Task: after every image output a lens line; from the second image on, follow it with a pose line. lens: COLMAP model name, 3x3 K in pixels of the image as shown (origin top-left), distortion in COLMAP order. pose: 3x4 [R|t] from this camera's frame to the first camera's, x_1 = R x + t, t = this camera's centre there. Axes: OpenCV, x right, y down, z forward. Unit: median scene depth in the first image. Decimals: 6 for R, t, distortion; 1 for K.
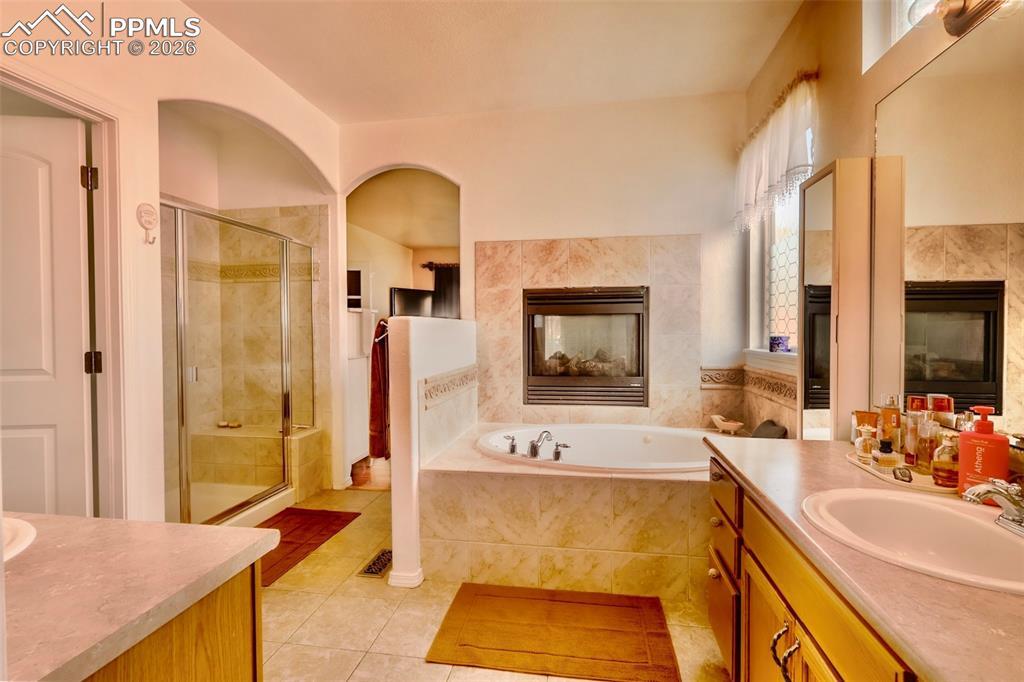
lens RADIAL K [[479.1, 0, 512.0], [0, 479.1, 341.0], [0, 0, 1]] dist [-0.001170, -0.000280]
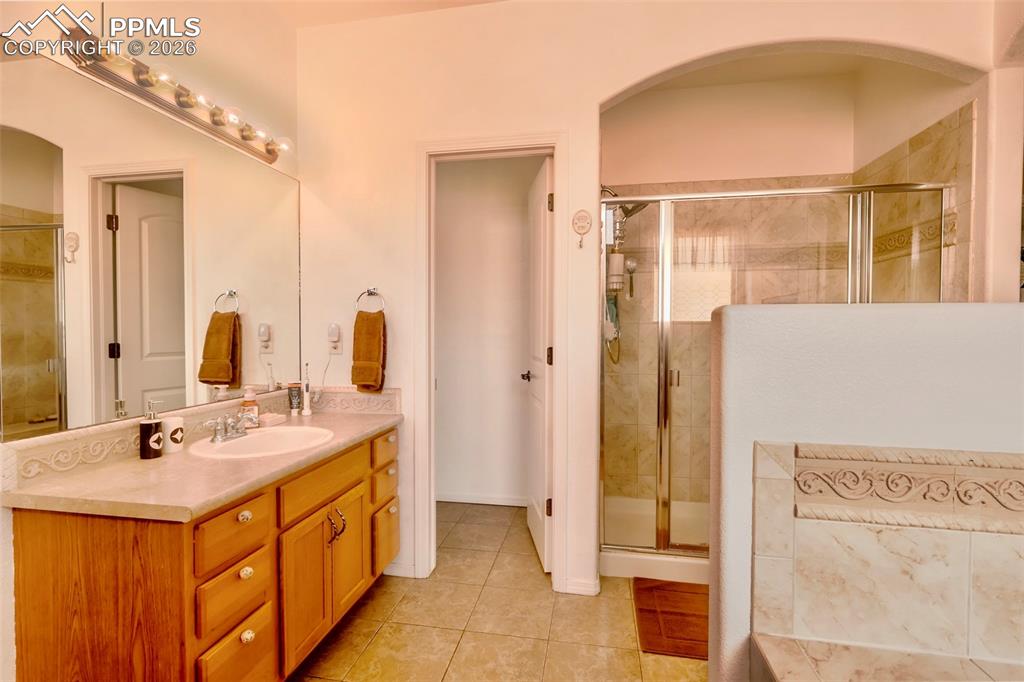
lens RADIAL K [[479.1, 0, 512.0], [0, 479.1, 341.0], [0, 0, 1]] dist [-0.001170, -0.000280]
pose [[-0.016070, 0.025987, -0.999533, 0.173029], [-0.025267, 0.999332, 0.026388, -0.013873], [0.999552, 0.025680, -0.015403, 0.493134]]
